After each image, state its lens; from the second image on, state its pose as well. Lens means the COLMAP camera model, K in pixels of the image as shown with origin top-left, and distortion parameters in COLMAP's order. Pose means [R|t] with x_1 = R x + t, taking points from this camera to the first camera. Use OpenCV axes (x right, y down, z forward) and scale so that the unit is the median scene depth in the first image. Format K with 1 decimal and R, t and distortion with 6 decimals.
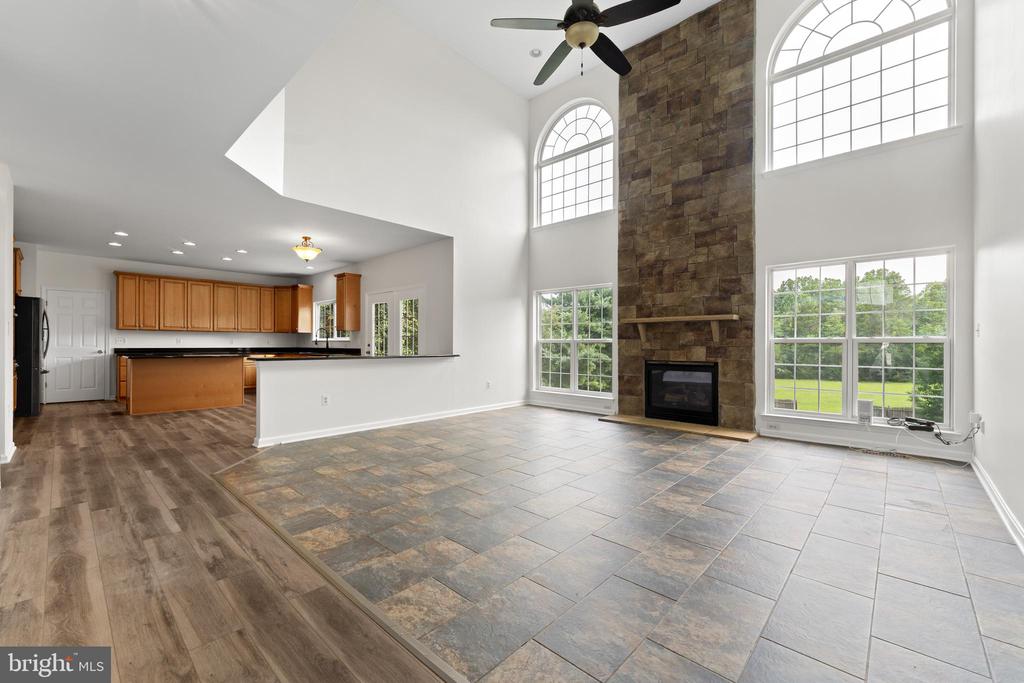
lens RADIAL K [[416.7, 0, 507.7], [0, 416.7, 344.2], [0, 0, 1]] dist [-0.002965, -0.000546]
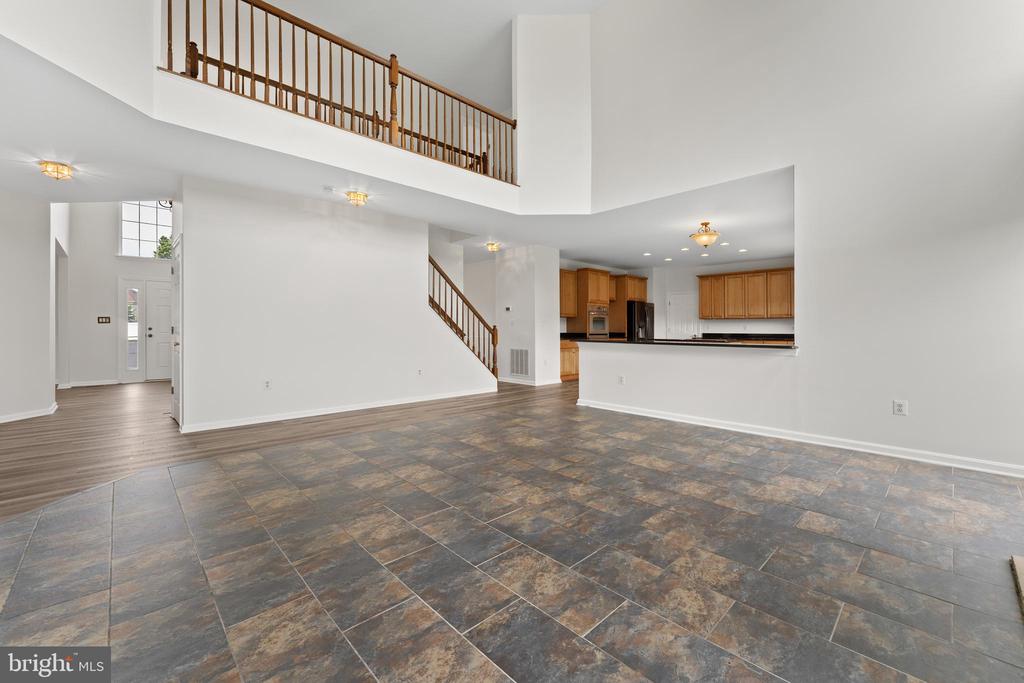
lens RADIAL K [[416.7, 0, 510.5], [0, 416.7, 332.7], [0, 0, 1]] dist [-0.002965, -0.000546]
pose [[-0.055562, 0.004485, -0.998445, 0.529494], [0.001587, 0.999989, 0.004404, 0.000691], [0.998454, -0.001339, -0.055569, 0.580541]]
